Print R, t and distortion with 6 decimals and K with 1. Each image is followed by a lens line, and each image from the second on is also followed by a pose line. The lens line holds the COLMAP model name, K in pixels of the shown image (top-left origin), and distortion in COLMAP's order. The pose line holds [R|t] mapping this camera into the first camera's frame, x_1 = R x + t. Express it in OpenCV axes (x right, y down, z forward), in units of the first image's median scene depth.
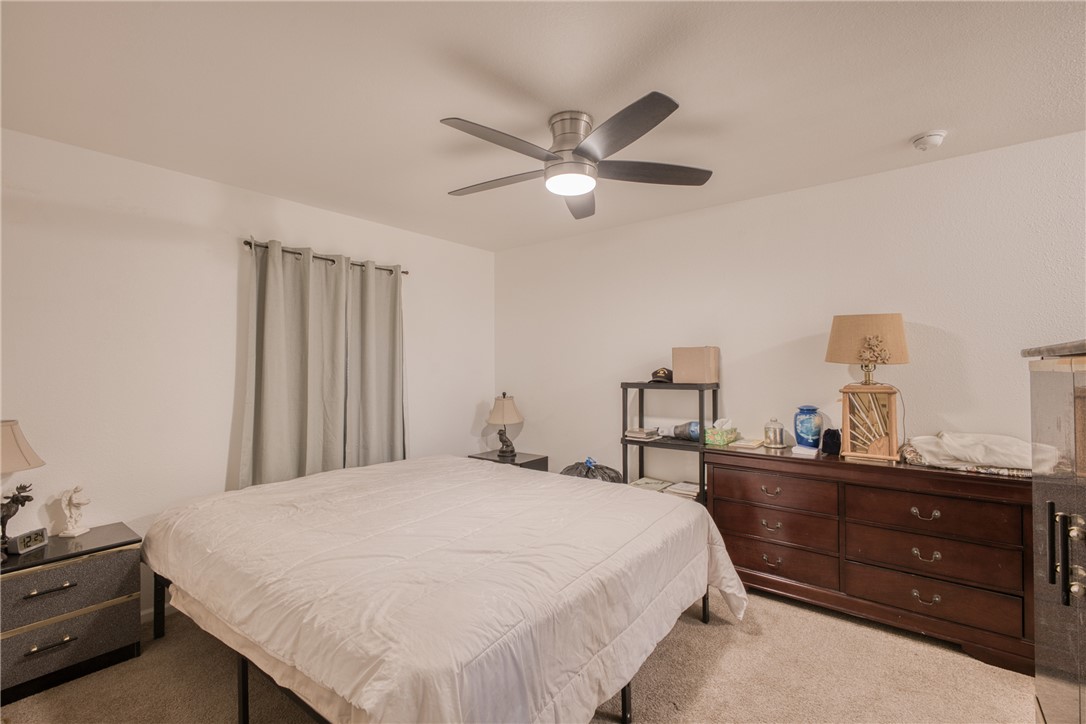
lens RADIAL K [[480.0, 0, 545.3], [0, 480.0, 361.5], [0, 0, 1]] dist [-0.005232, 0.000100]
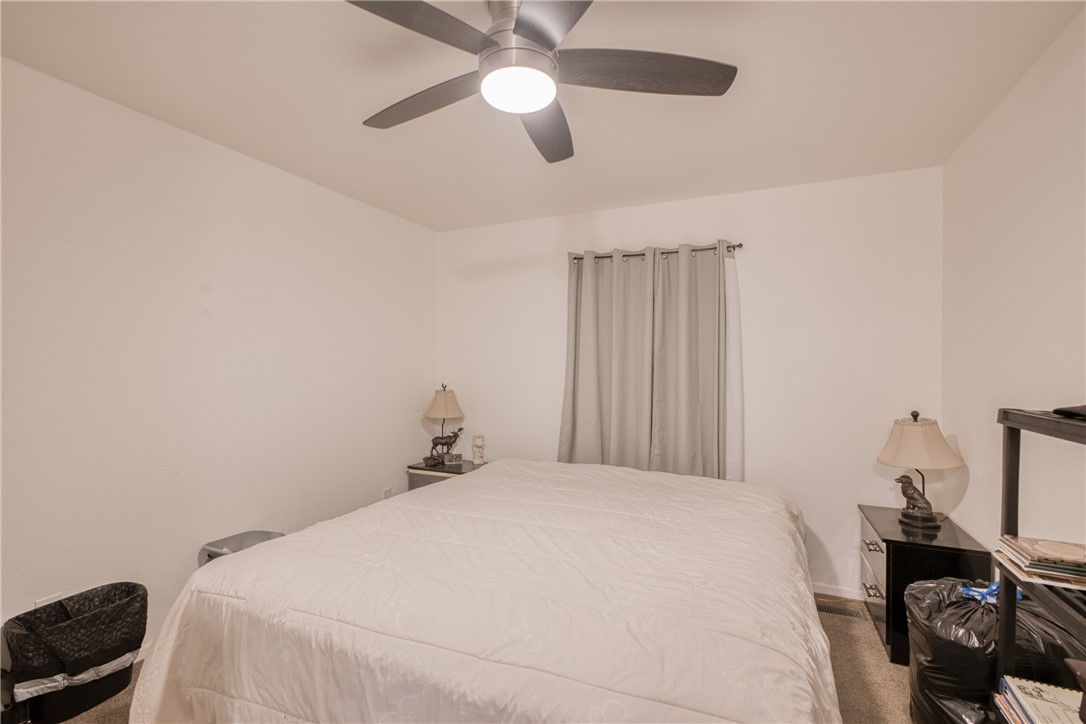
lens RADIAL K [[480.0, 0, 545.3], [0, 480.0, 361.5], [0, 0, 1]] dist [-0.005232, 0.000100]
pose [[0.234891, 0.002400, -0.972019, 0.624191], [0.000522, 0.999996, 0.002595, 0.007122], [0.972022, -0.001117, 0.234889, 0.770083]]
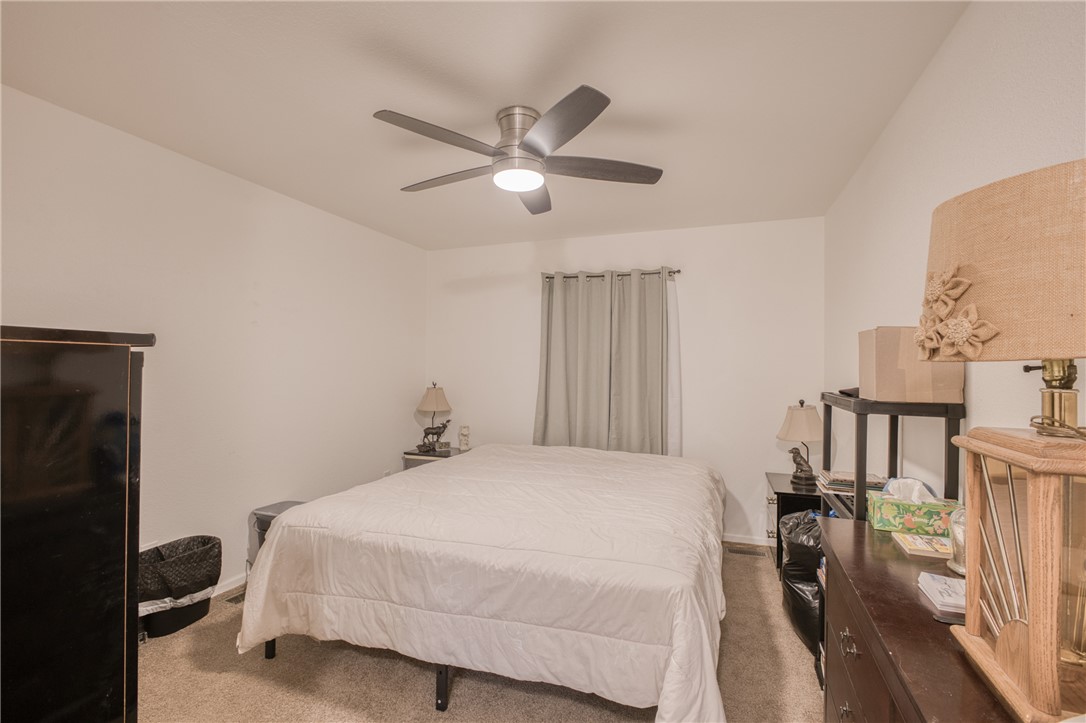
lens RADIAL K [[480.4, 0, 542.9], [0, 480.4, 356.4], [0, 0, 1]] dist [-0.023096, -0.000054]
pose [[0.305576, -0.010208, -0.952113, 0.886101], [-0.000256, 0.999942, -0.010803, 0.006596], [0.952168, 0.003545, 0.305556, 0.653157]]
